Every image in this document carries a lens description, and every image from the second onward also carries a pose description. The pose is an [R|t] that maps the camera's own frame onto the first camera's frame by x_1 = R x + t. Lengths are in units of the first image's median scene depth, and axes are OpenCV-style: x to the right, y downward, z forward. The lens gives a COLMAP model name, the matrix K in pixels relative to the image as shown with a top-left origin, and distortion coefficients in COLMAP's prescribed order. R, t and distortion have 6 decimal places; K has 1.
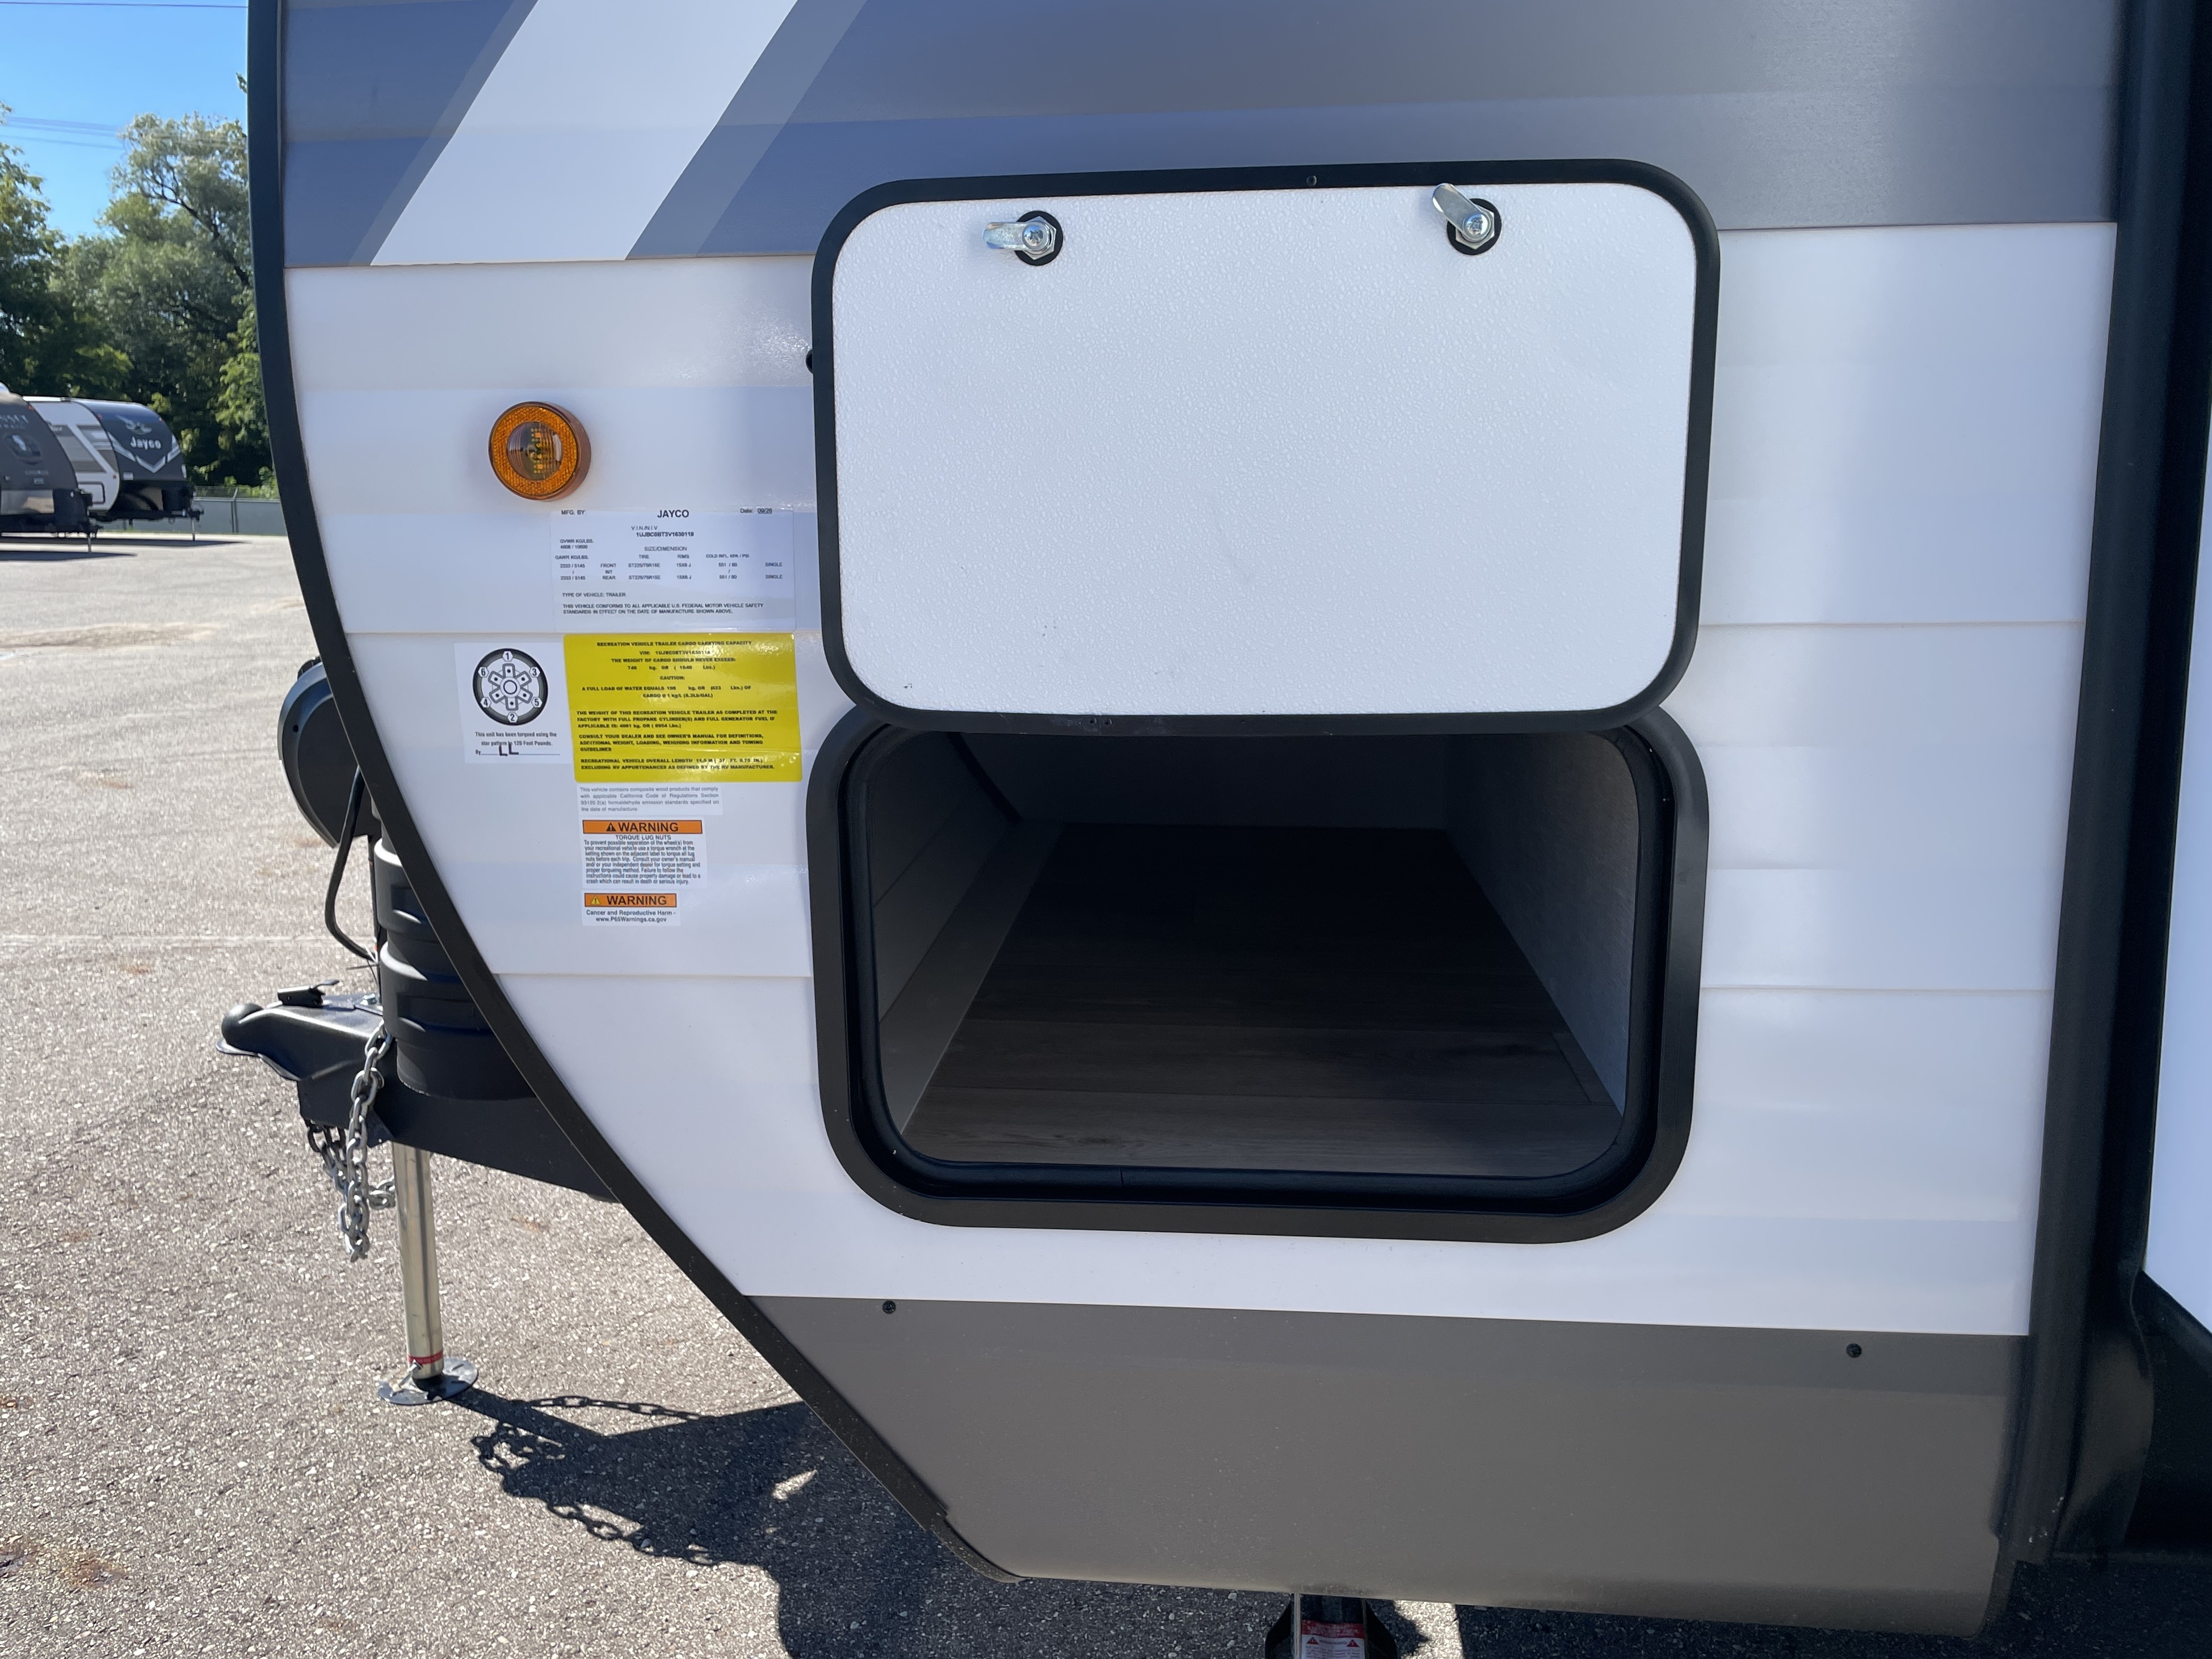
lens RADIAL K [[1682.2, 0, 1105.7], [0, 1682.2, 799.9], [0, 0, 1]] dist [0.000459, -0.001160]
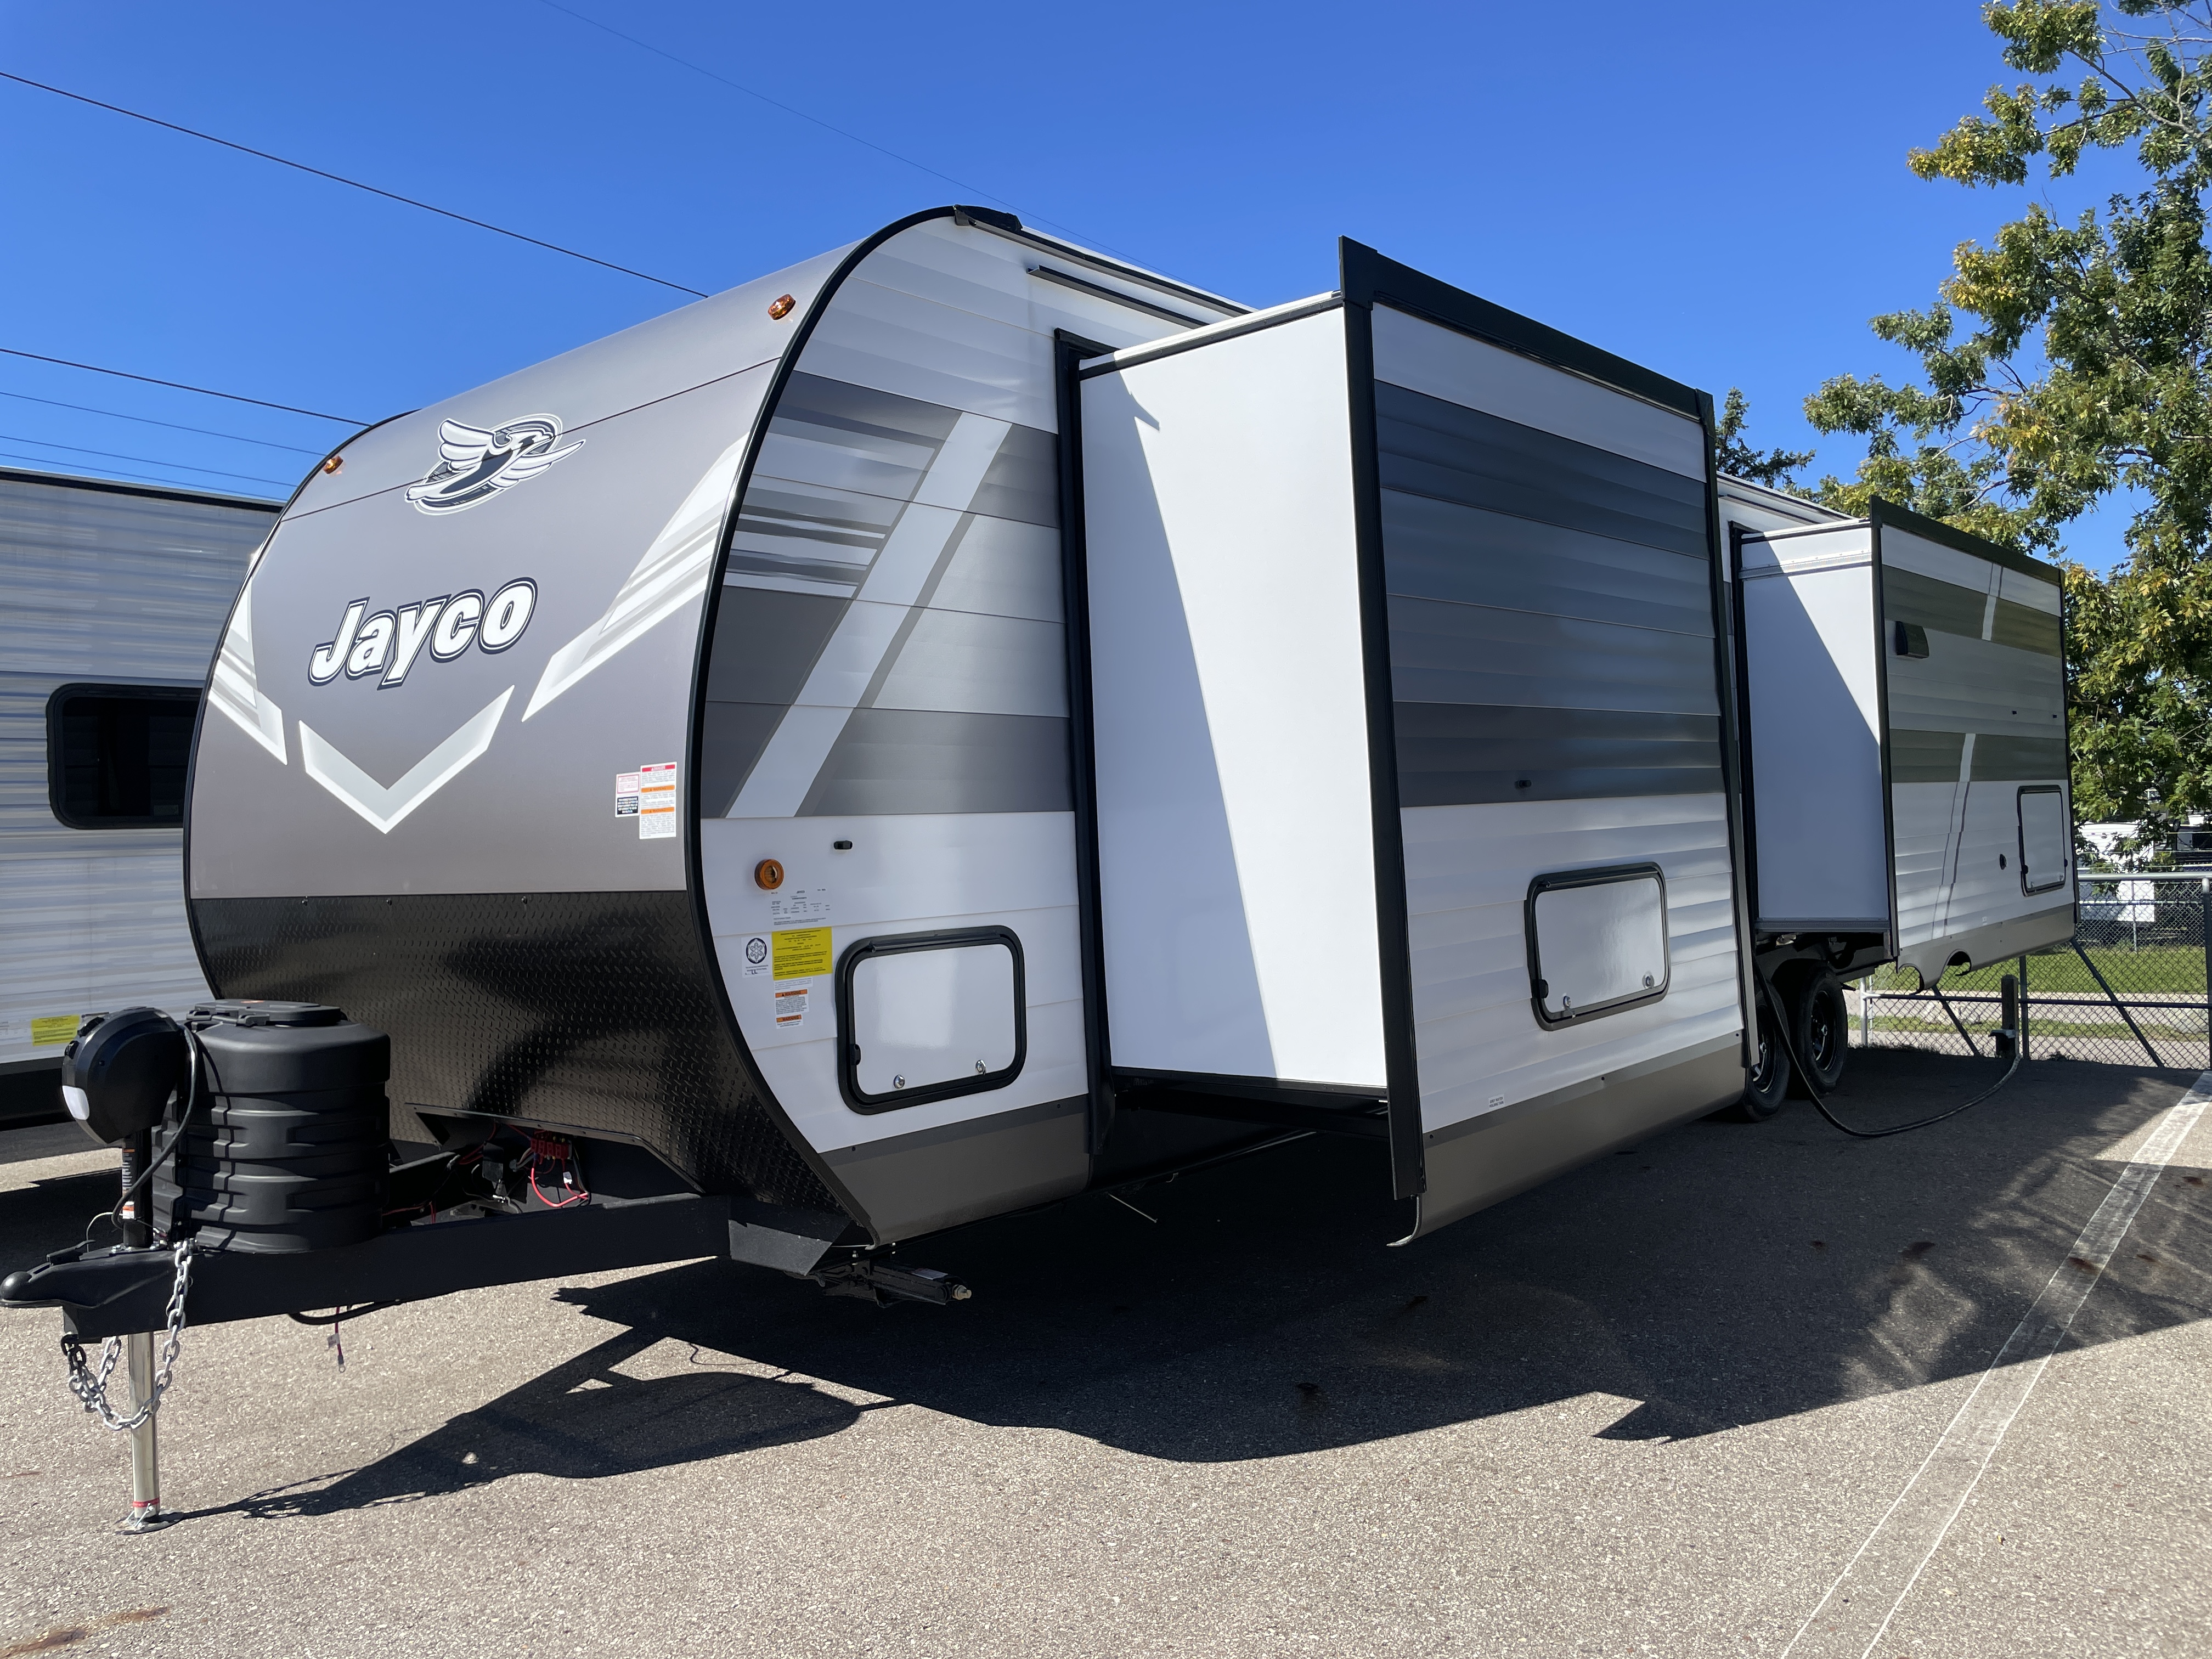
lens RADIAL K [[1683.1, 0, 1109.8], [0, 1683.1, 818.6], [0, 0, 1]] dist [0.095069, -0.134488]
pose [[0.576242, -0.000427, 0.817279, -2.462419], [0.168358, 0.978614, -0.118194, 0.166647], [-0.799750, 0.205703, 0.563991, -1.273742]]
